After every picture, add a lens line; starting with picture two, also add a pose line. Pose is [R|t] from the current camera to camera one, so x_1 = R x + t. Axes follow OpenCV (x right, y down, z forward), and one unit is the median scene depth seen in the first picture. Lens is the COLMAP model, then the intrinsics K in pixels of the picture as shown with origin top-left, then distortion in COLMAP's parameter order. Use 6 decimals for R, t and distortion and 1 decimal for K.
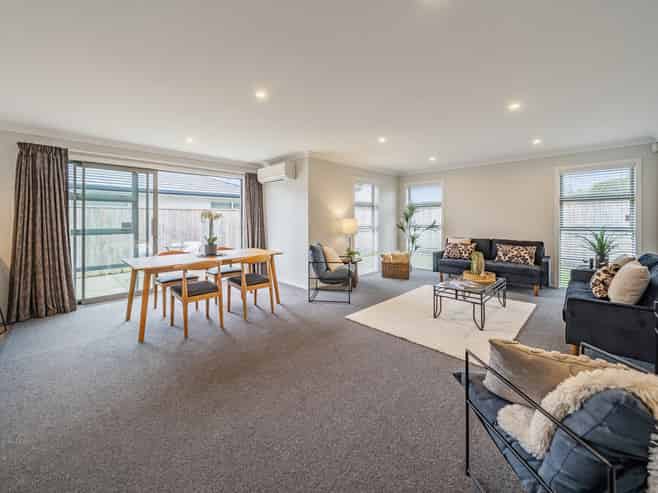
lens RADIAL K [[255.1, 0, 329.0], [0, 255.1, 246.5], [0, 0, 1]] dist [-0.001057, -0.000150]
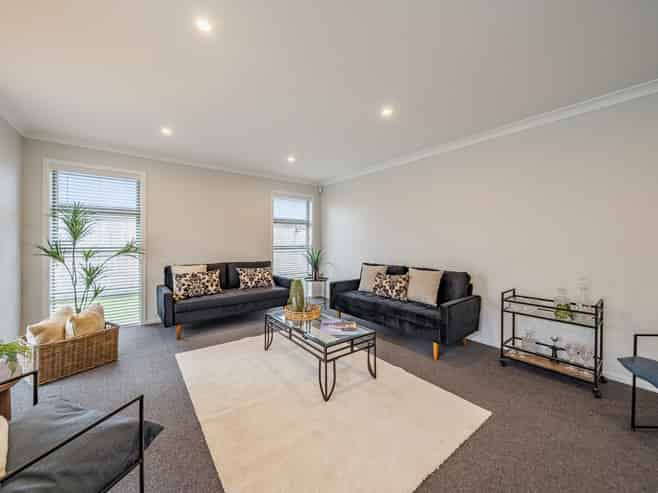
lens RADIAL K [[255.1, 0, 329.0], [0, 255.1, 246.5], [0, 0, 1]] dist [-0.001057, -0.000150]
pose [[0.145761, -0.013906, 0.989222, -0.076722], [0.099523, 0.995035, -0.000677, -0.034707], [-0.984301, 0.098549, 0.146421, 0.410920]]
